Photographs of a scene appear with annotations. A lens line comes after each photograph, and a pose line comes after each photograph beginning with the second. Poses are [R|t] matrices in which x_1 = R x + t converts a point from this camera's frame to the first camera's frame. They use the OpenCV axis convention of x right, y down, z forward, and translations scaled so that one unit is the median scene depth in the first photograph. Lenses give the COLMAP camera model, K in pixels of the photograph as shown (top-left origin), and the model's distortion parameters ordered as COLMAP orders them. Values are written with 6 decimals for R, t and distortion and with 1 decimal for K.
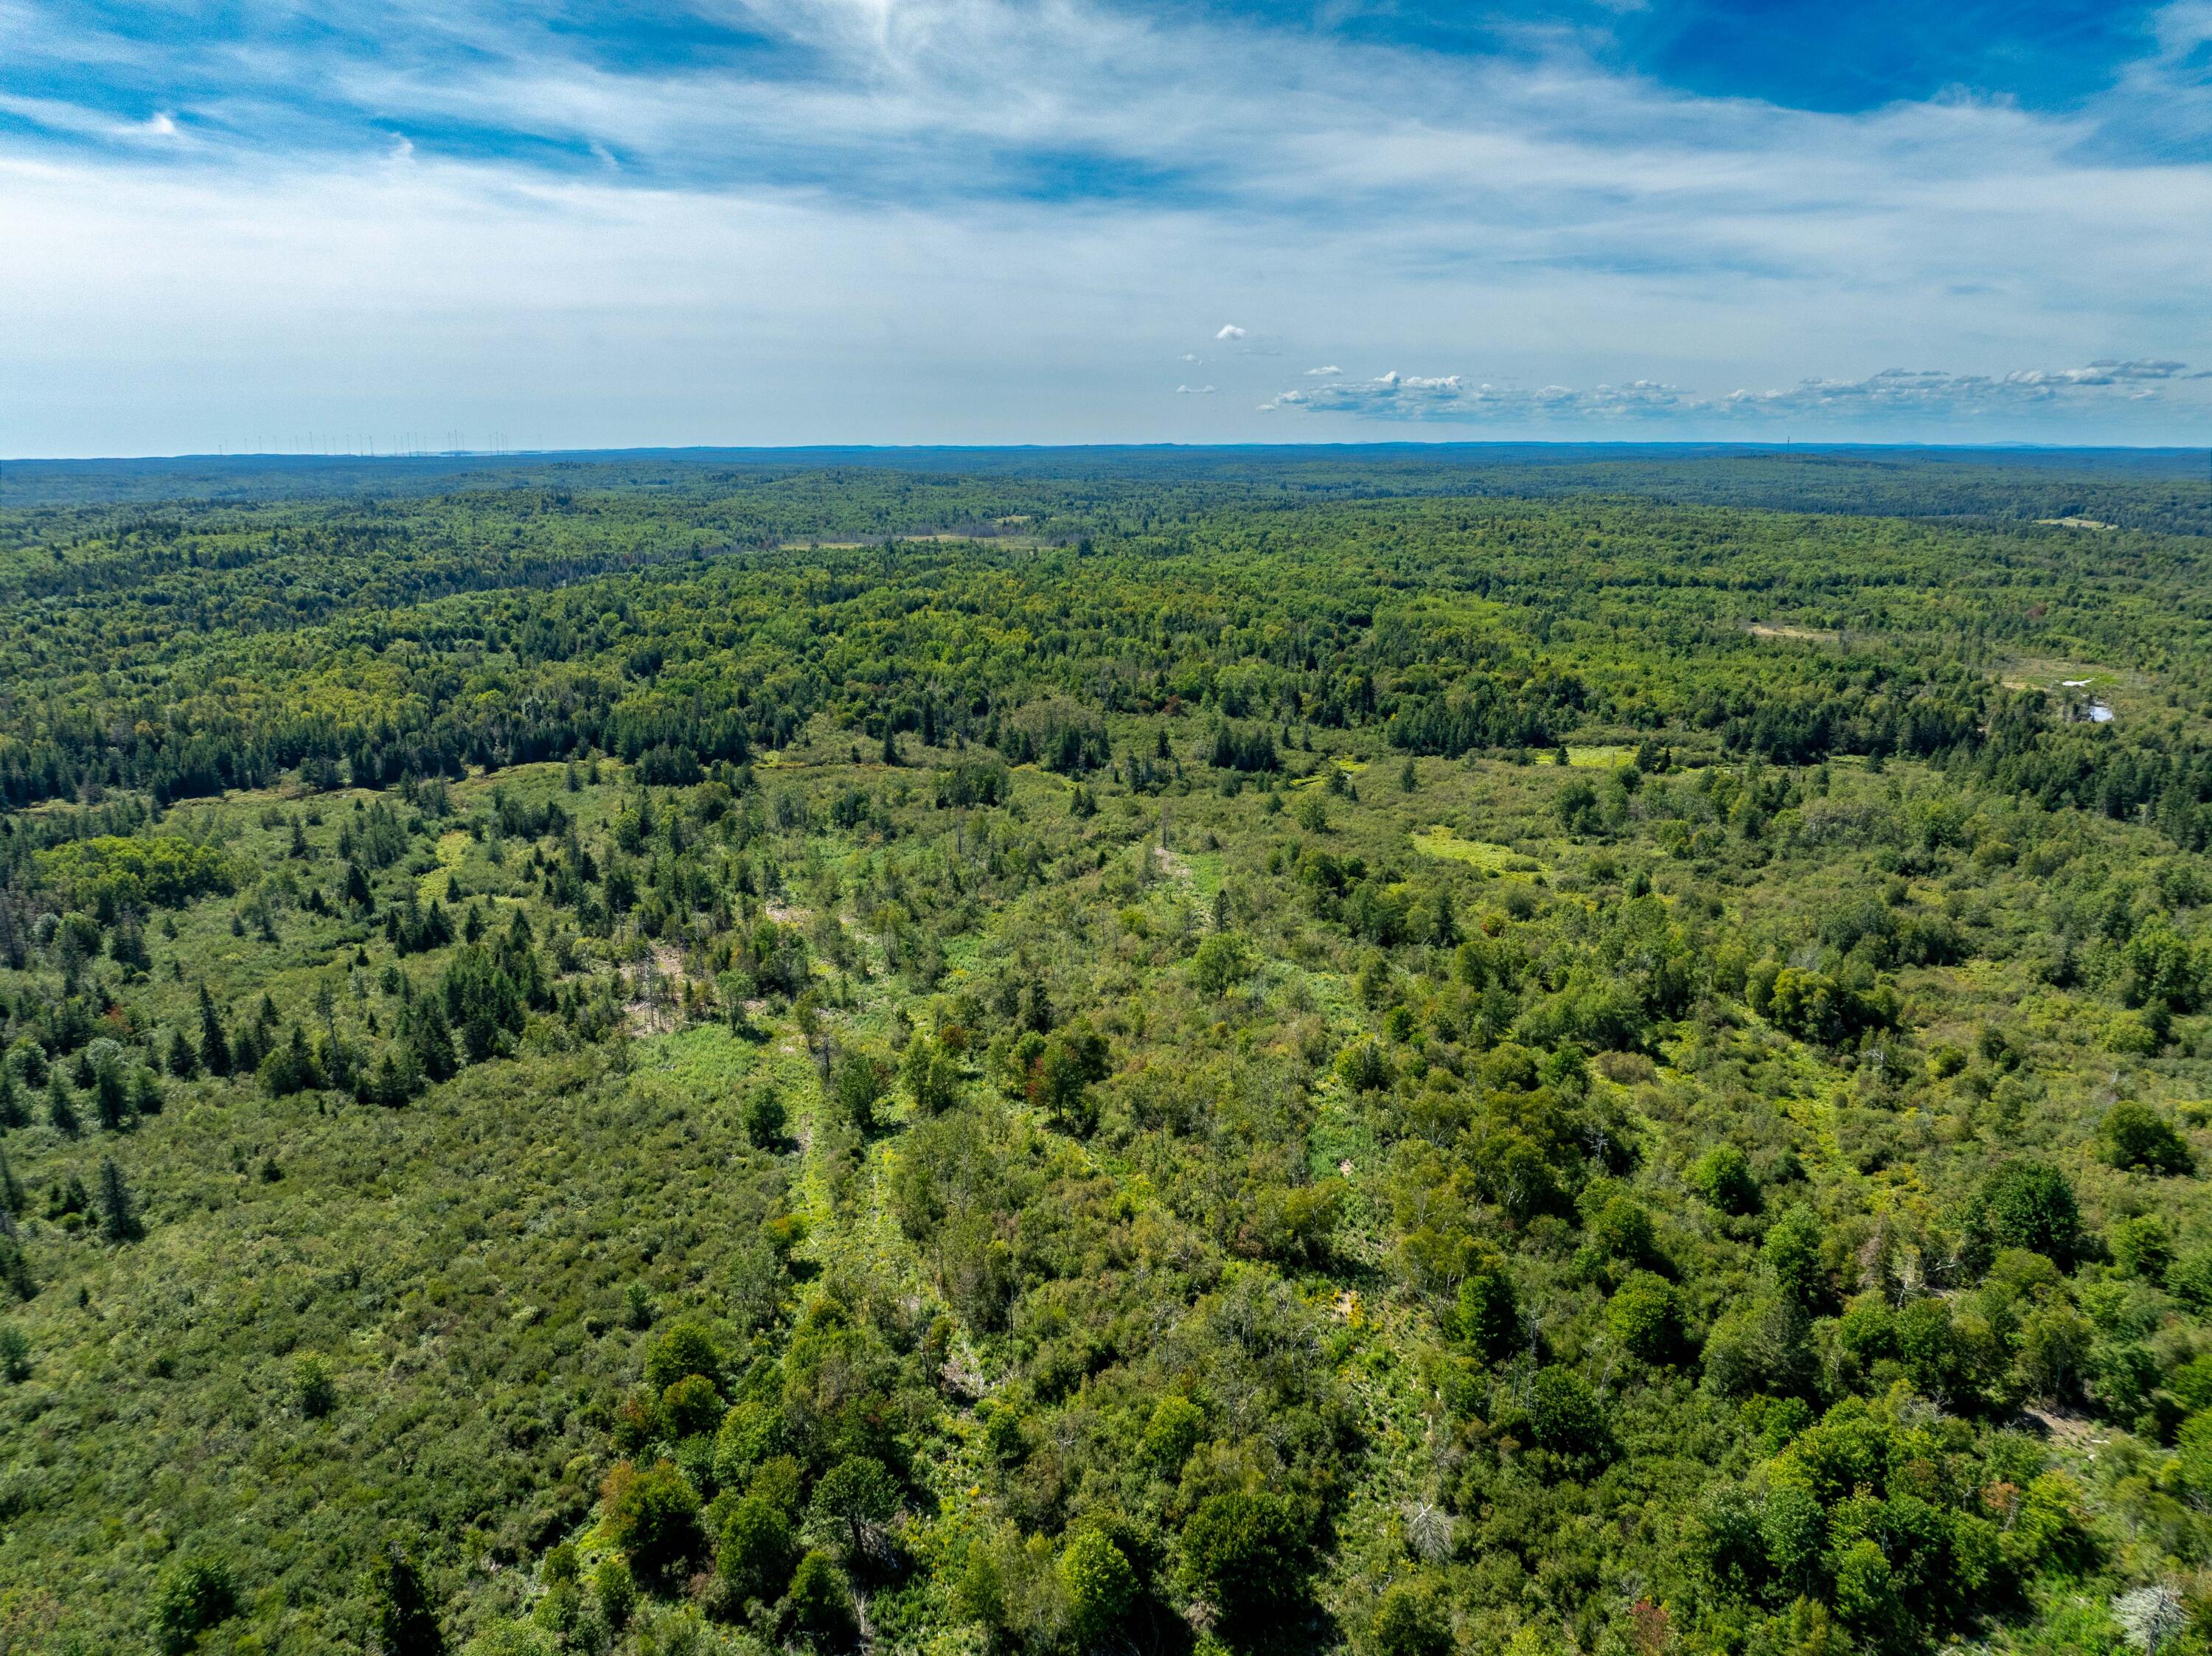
lens RADIAL K [[1534.4, 0, 1092.5], [0, 1534.4, 823.0], [0, 0, 1]] dist [-0.031396, -0.005661]
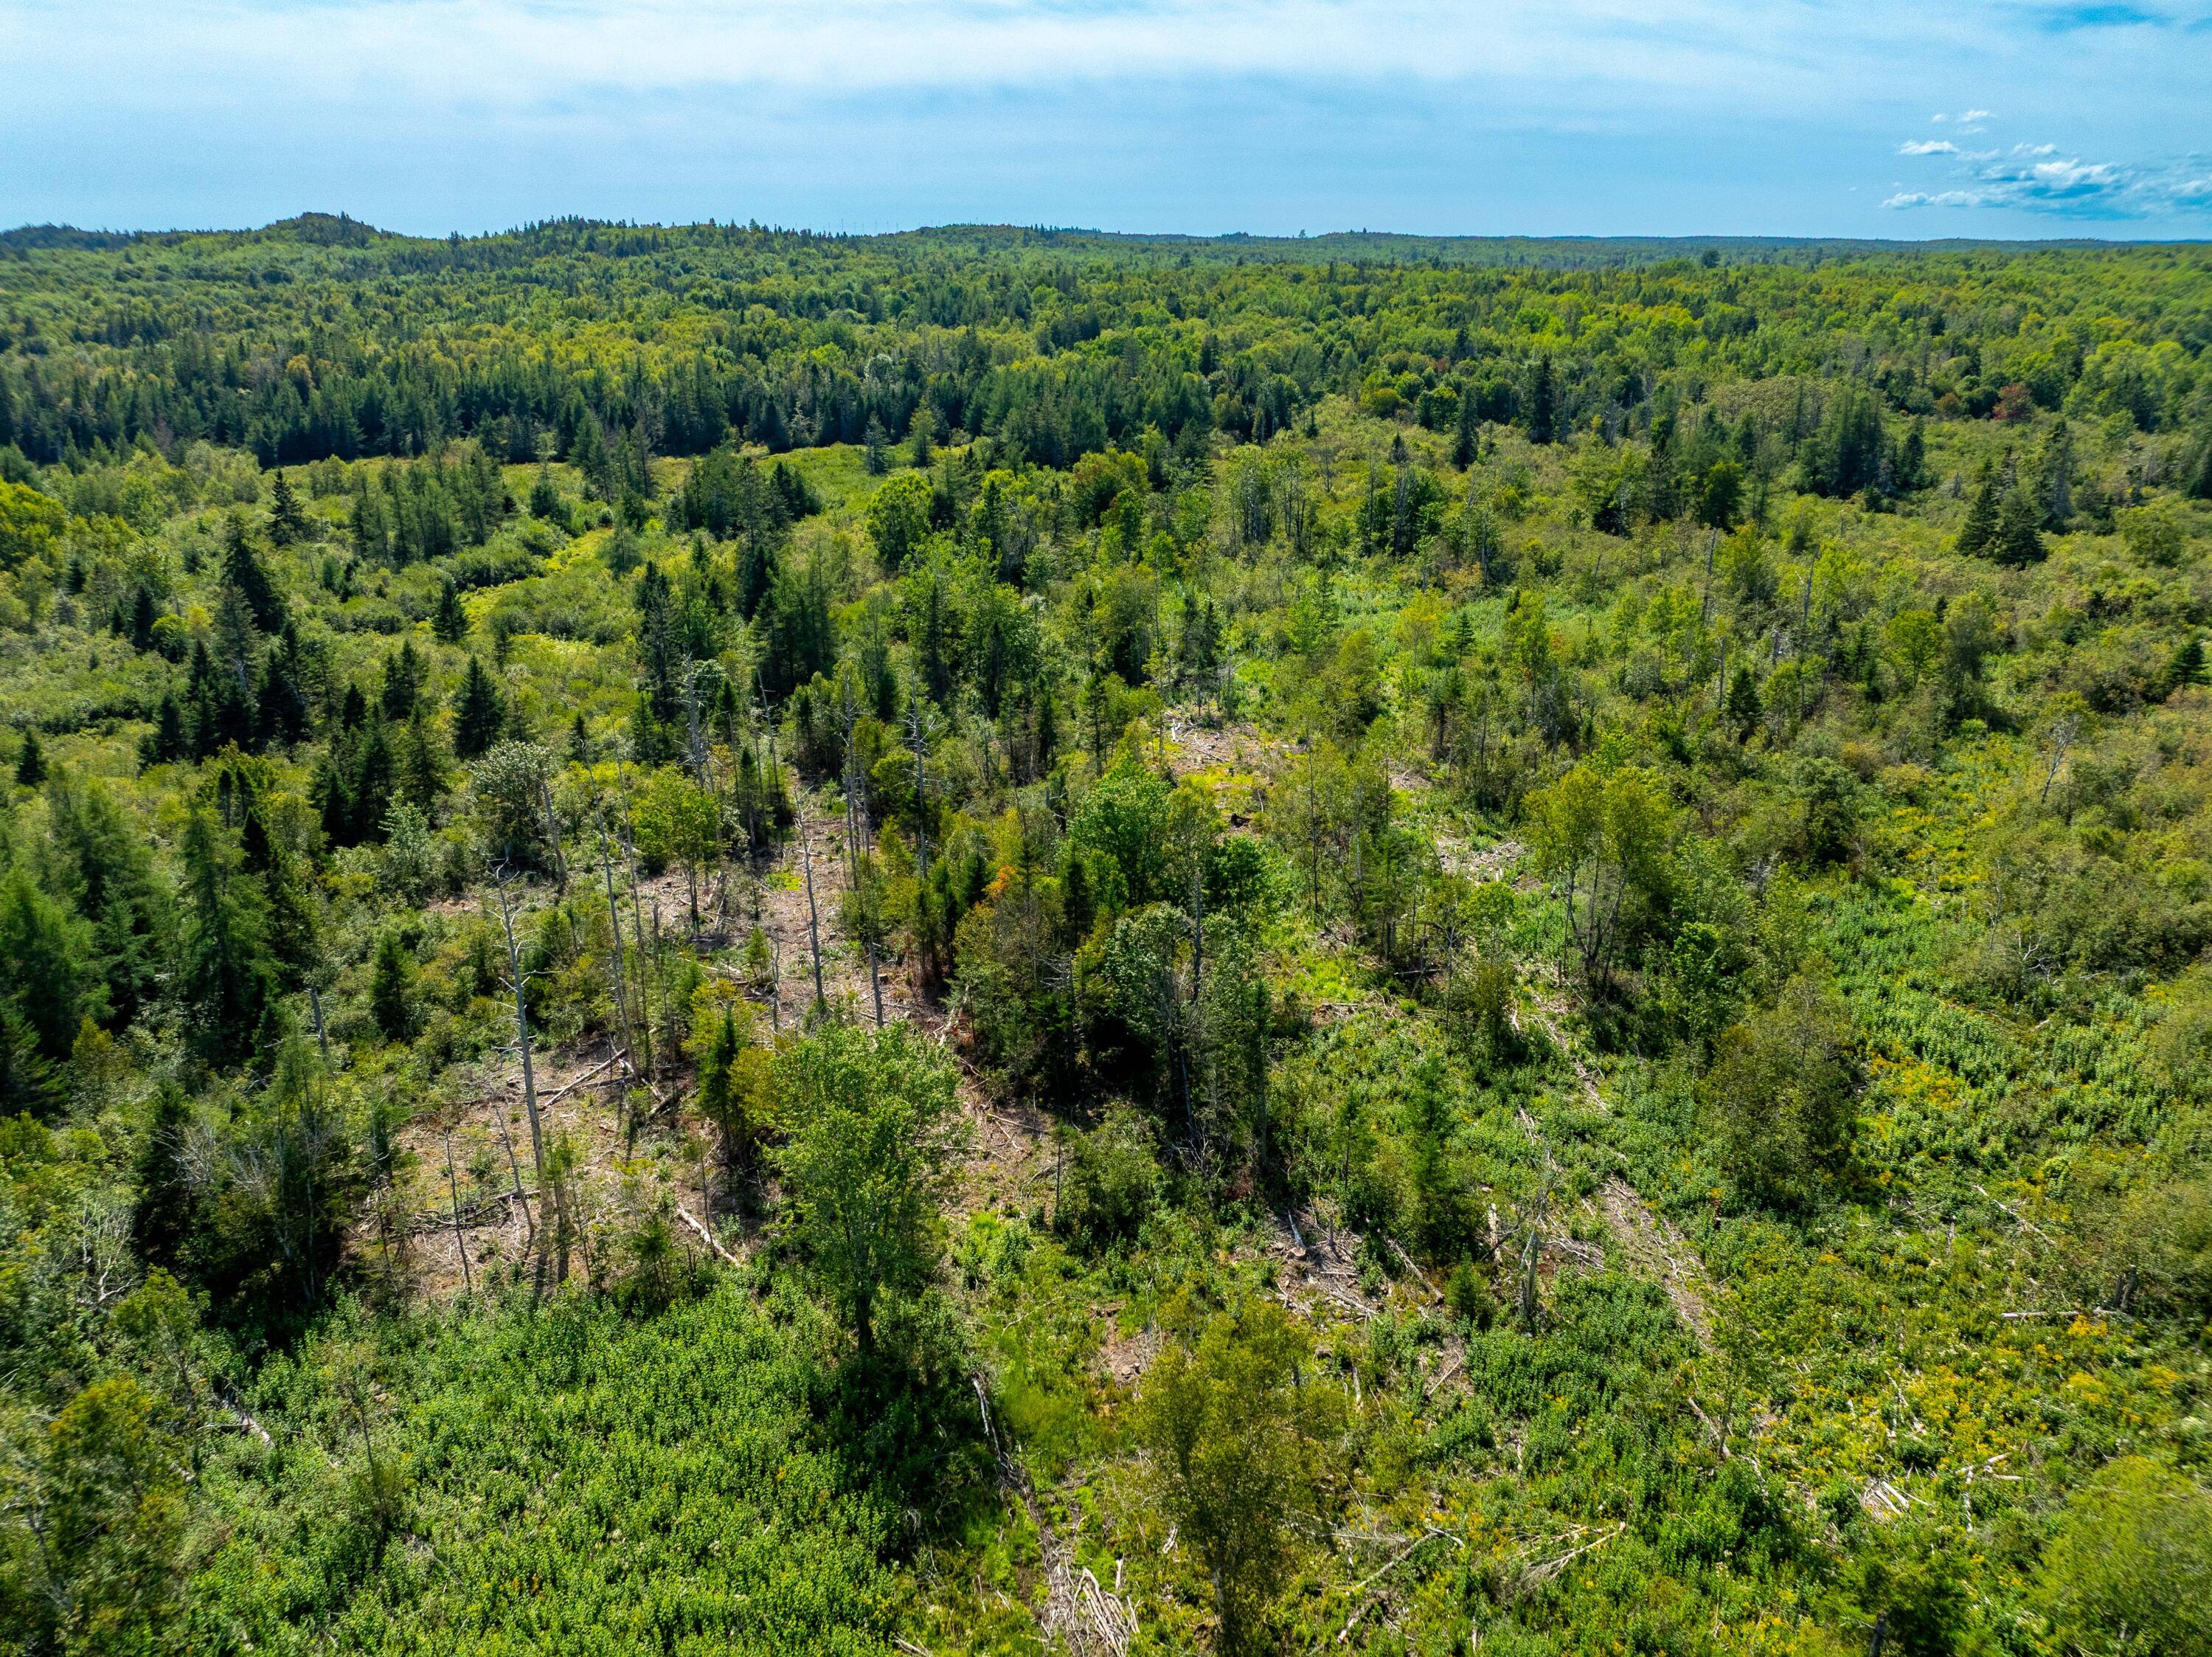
lens RADIAL K [[1534.6, 0, 1106.7], [0, 1534.6, 829.9], [0, 0, 1]] dist [-0.031396, -0.005661]
pose [[0.951270, 0.108480, -0.288649, -0.099147], [-0.073085, 0.988721, 0.130723, 0.027972], [0.299575, -0.103257, 0.948469, 0.533446]]
